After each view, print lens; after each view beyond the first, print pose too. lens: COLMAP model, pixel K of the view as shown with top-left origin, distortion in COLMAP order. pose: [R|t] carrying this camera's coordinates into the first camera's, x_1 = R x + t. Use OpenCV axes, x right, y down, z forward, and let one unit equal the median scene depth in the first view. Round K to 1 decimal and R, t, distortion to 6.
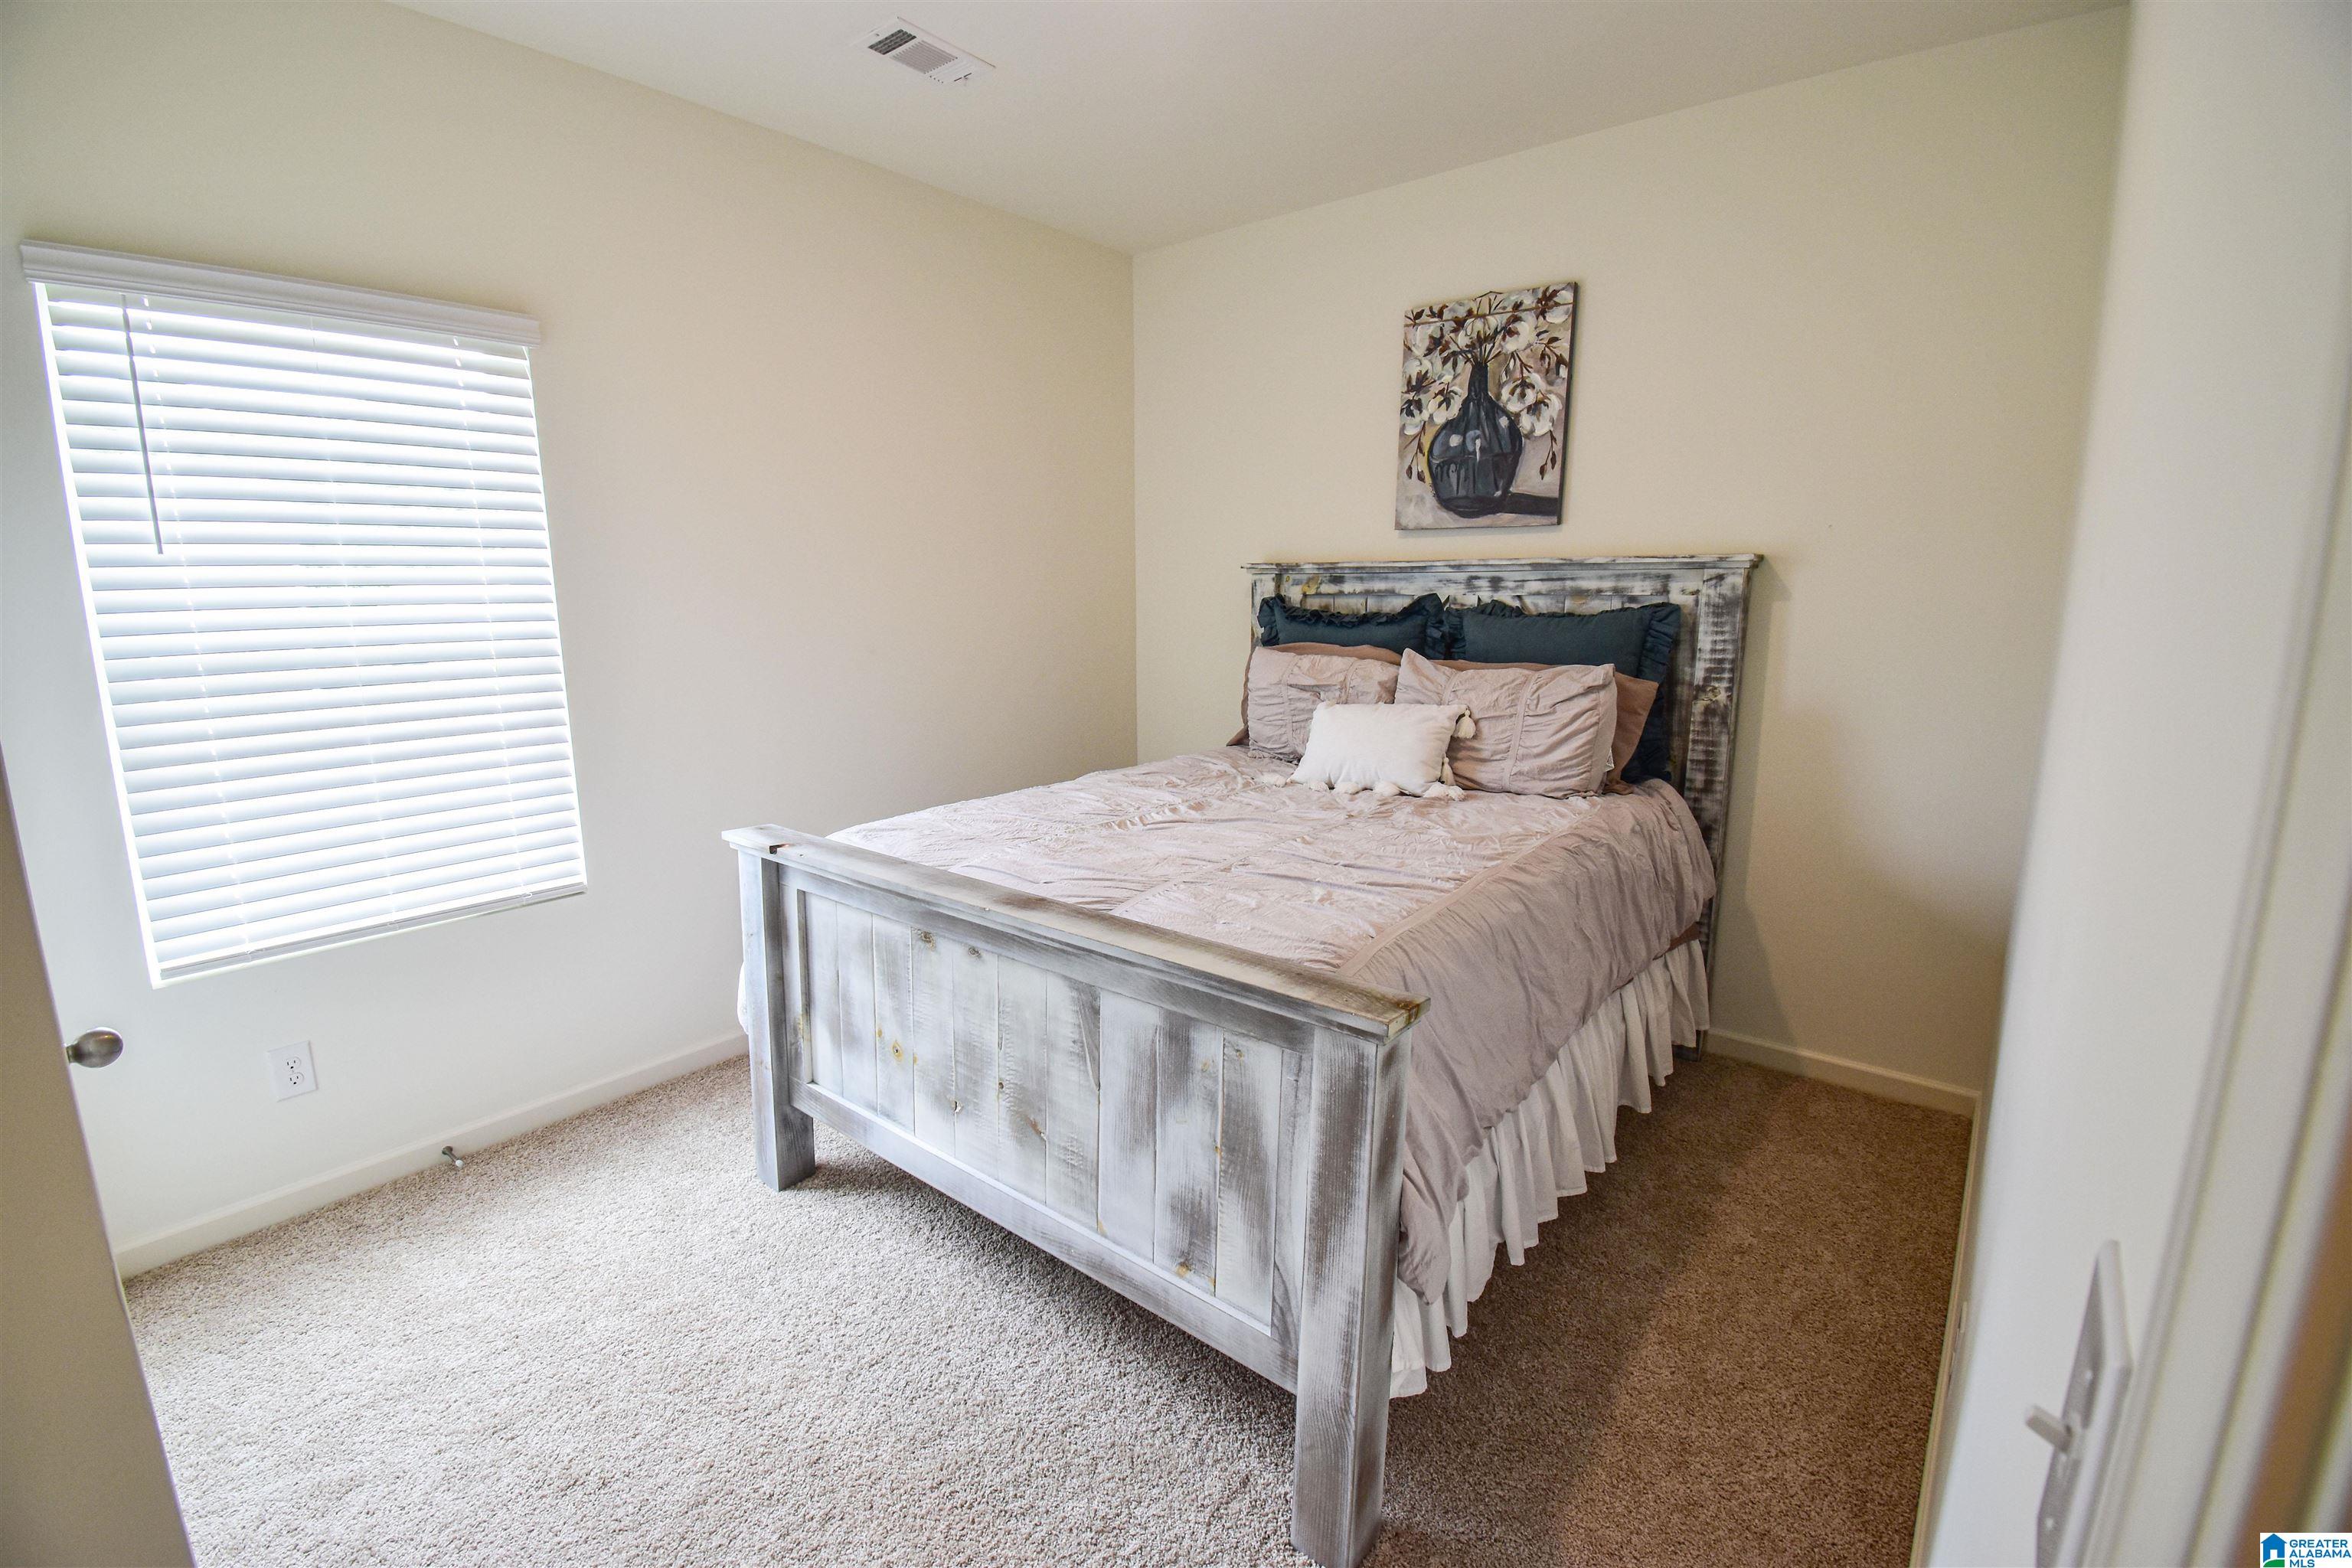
lens RADIAL K [[1063.3, 0, 1164.7], [0, 1063.3, 777.3], [0, 0, 1]] dist [0.020351, -0.026986]
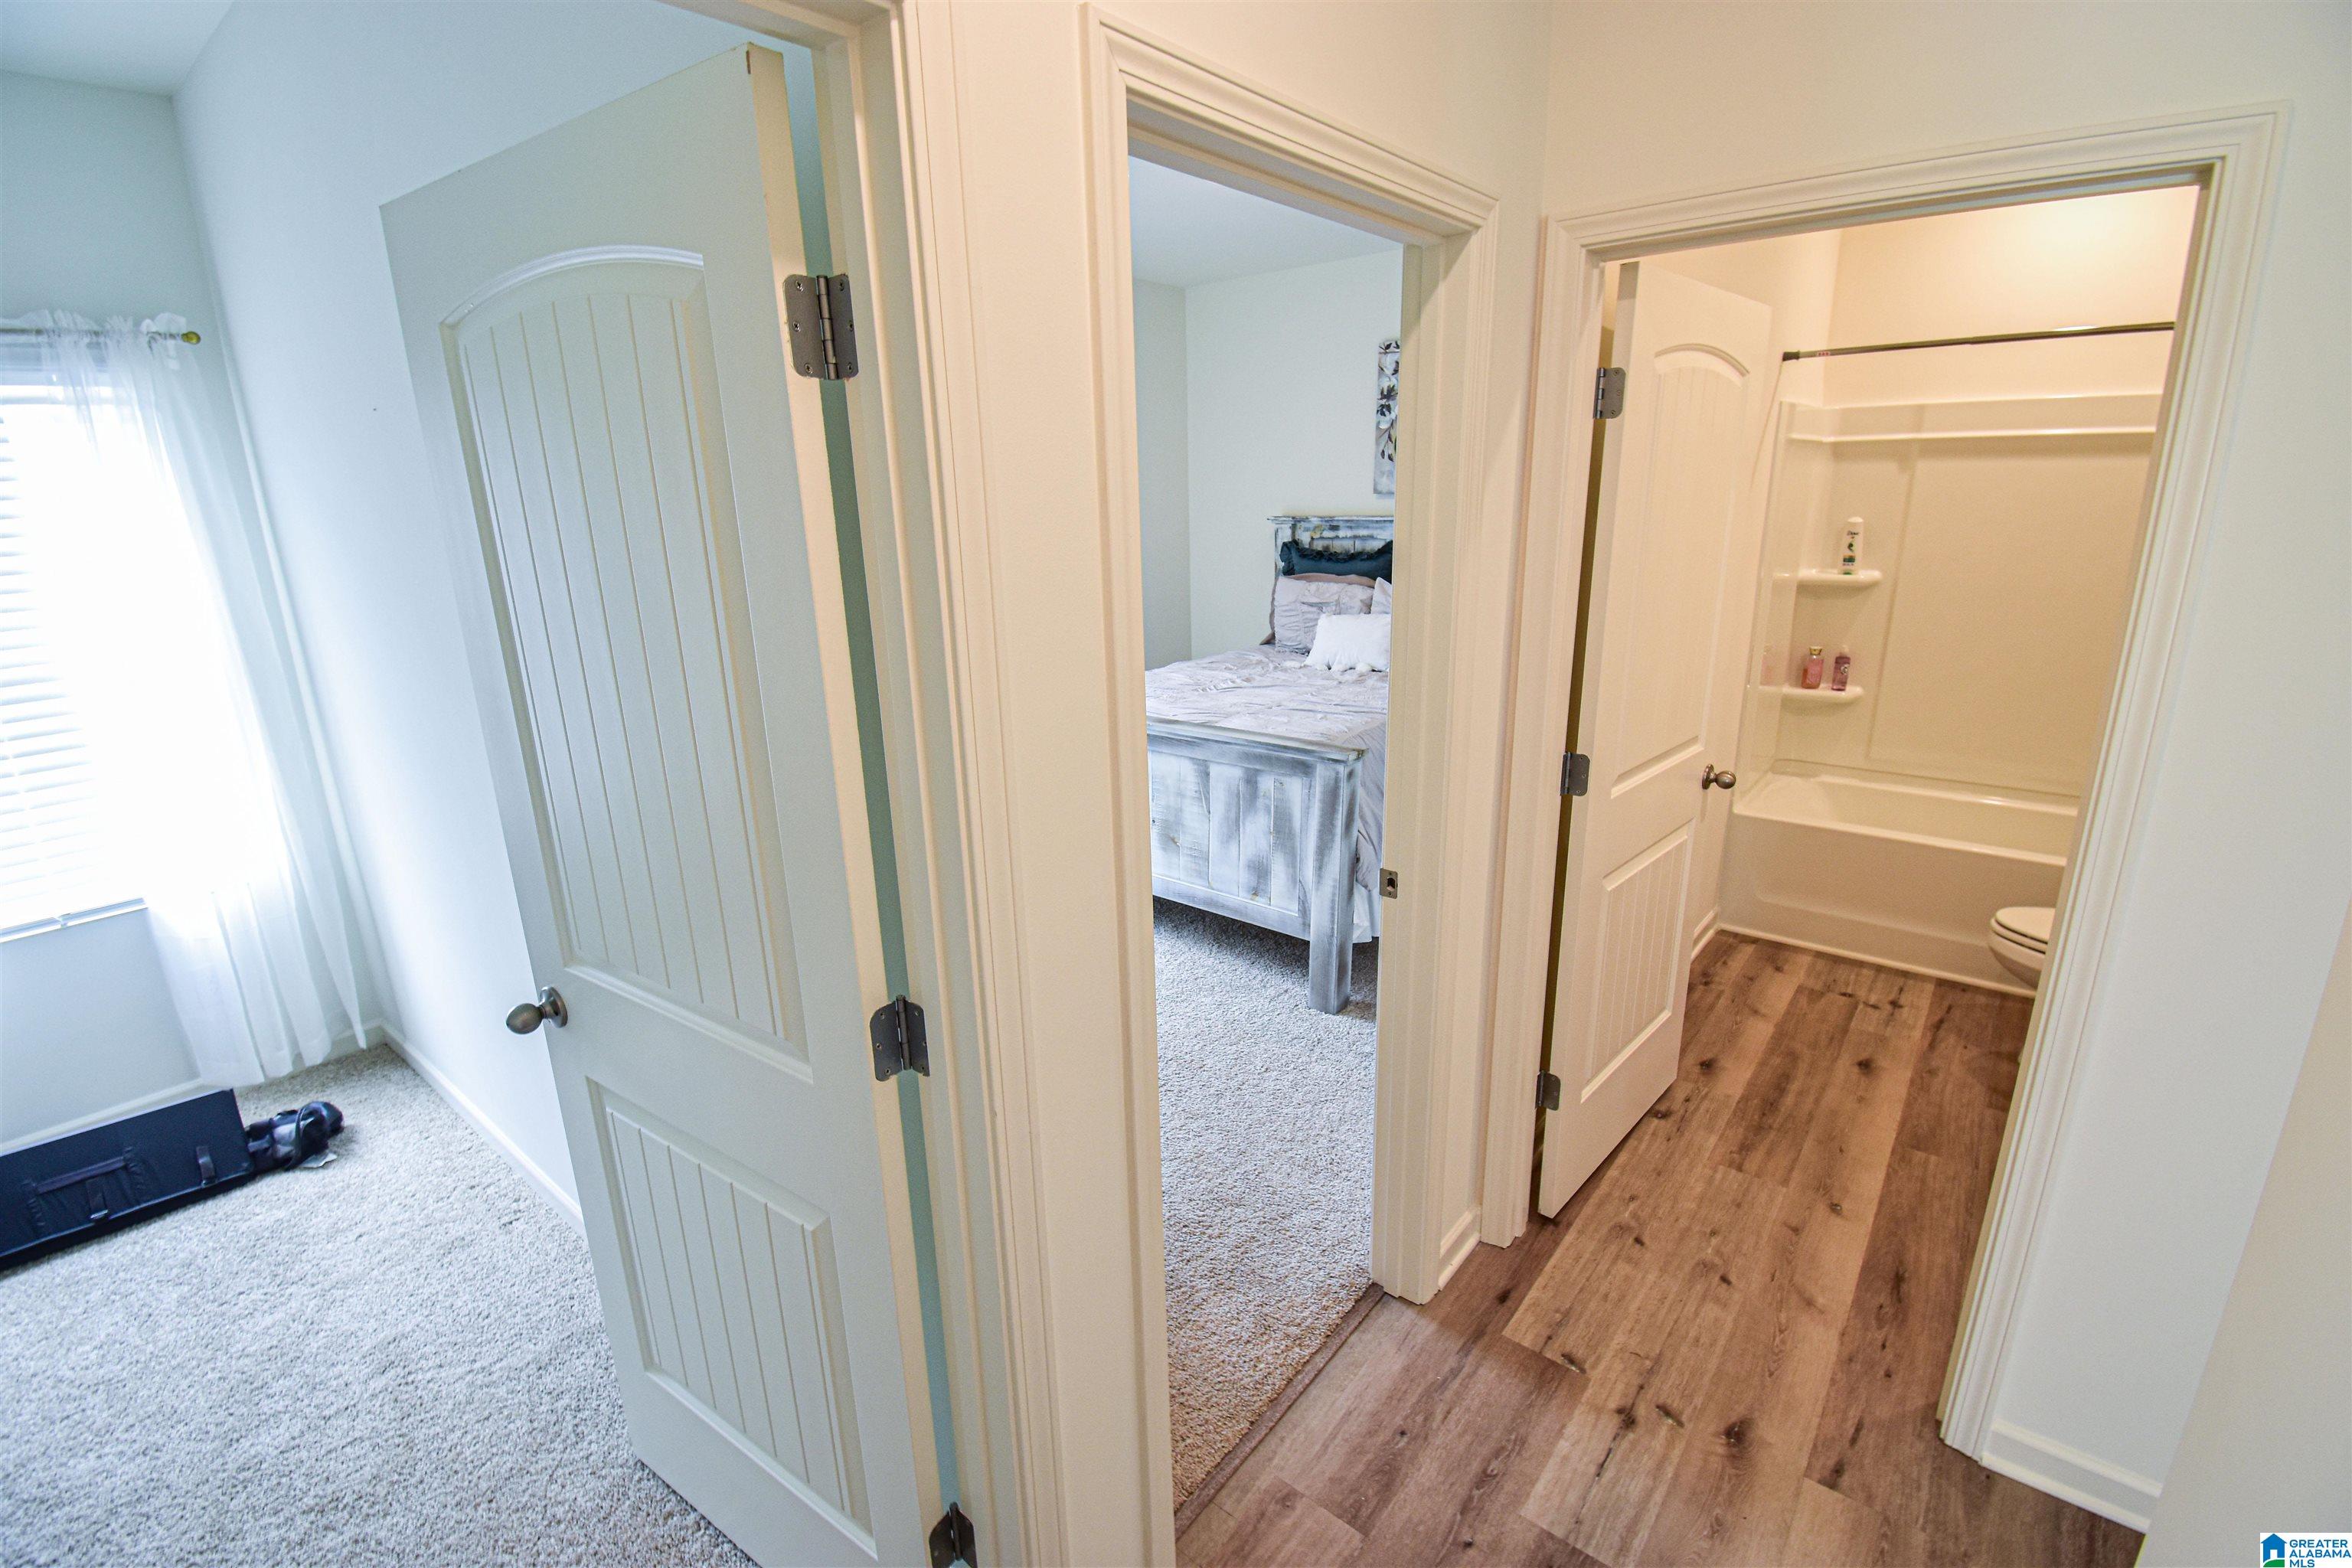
lens RADIAL K [[1063.3, 0, 1164.7], [0, 1063.3, 777.3], [0, 0, 1]] dist [0.020351, -0.026986]
pose [[0.999782, -0.018132, -0.010345, -0.091539], [0.018915, 0.996500, 0.081425, 0.045890], [0.008832, -0.081603, 0.996626, -0.722090]]
